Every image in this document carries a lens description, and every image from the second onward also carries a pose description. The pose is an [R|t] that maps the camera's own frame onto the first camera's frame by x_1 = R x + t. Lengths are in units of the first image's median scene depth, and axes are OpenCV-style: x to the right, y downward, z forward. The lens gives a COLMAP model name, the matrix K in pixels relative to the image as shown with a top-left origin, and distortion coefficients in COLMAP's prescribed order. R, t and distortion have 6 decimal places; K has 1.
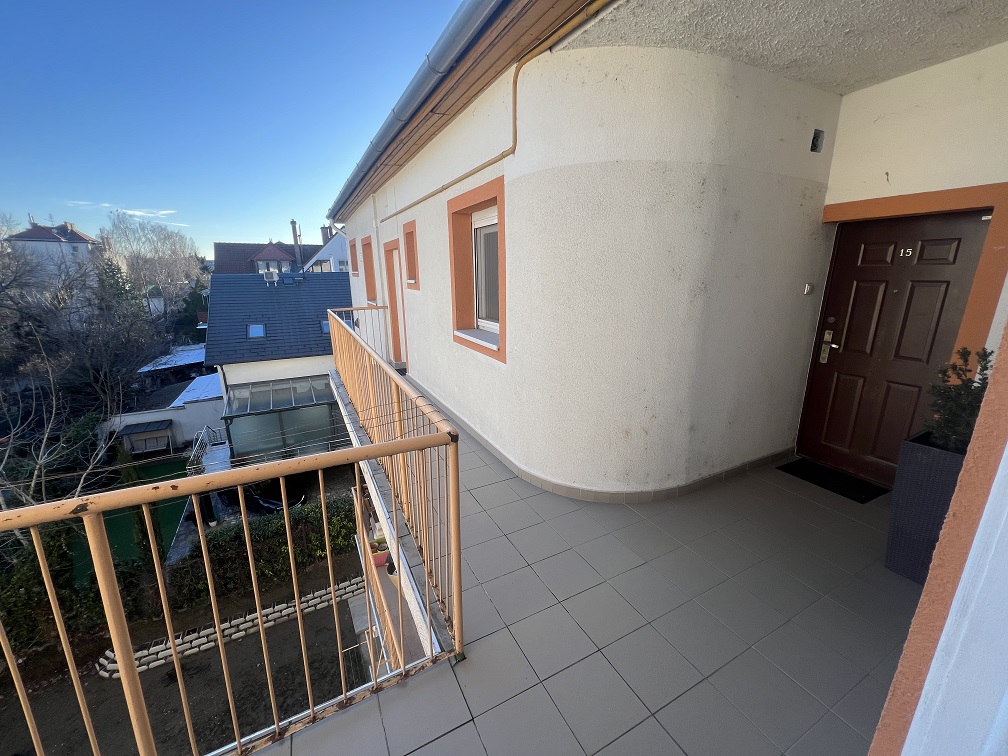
lens RADIAL K [[397.7, 0, 504.0], [0, 397.7, 378.0], [0, 0, 1]] dist [-0.001368, 0.000012]
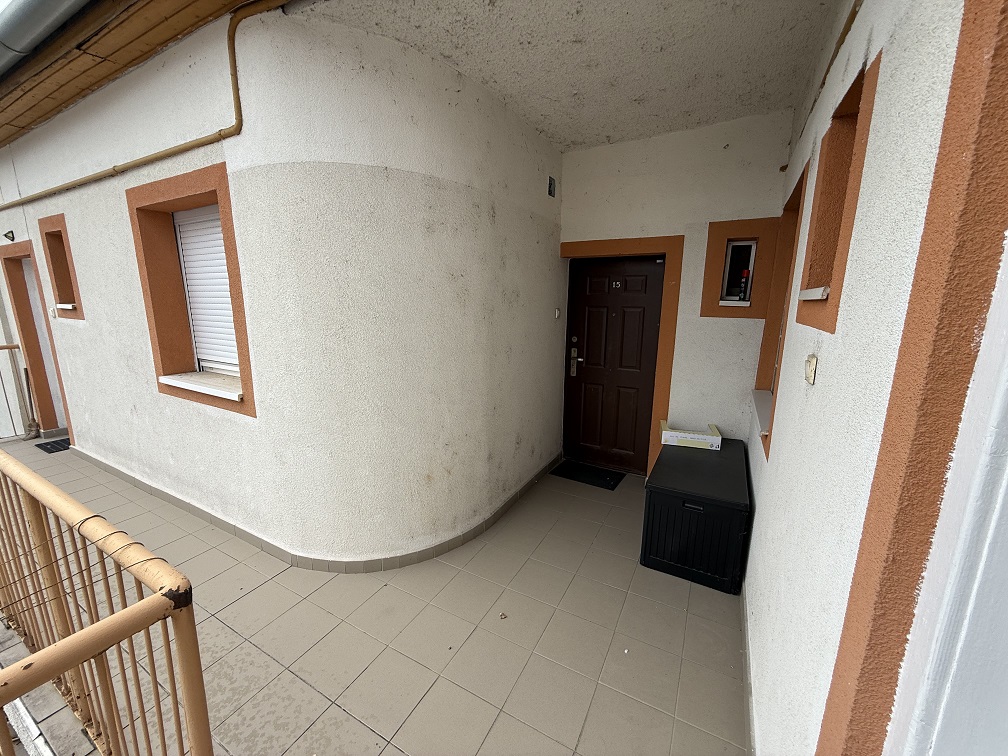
lens RADIAL K [[400.7, 0, 504.0], [0, 400.7, 378.0], [0, 0, 1]] dist [-0.003927, -0.000046]
pose [[0.828597, -0.095443, 0.551650, -0.018101], [0.130053, 0.991220, -0.023850, -0.035270], [-0.544530, 0.091506, 0.833735, 0.147996]]
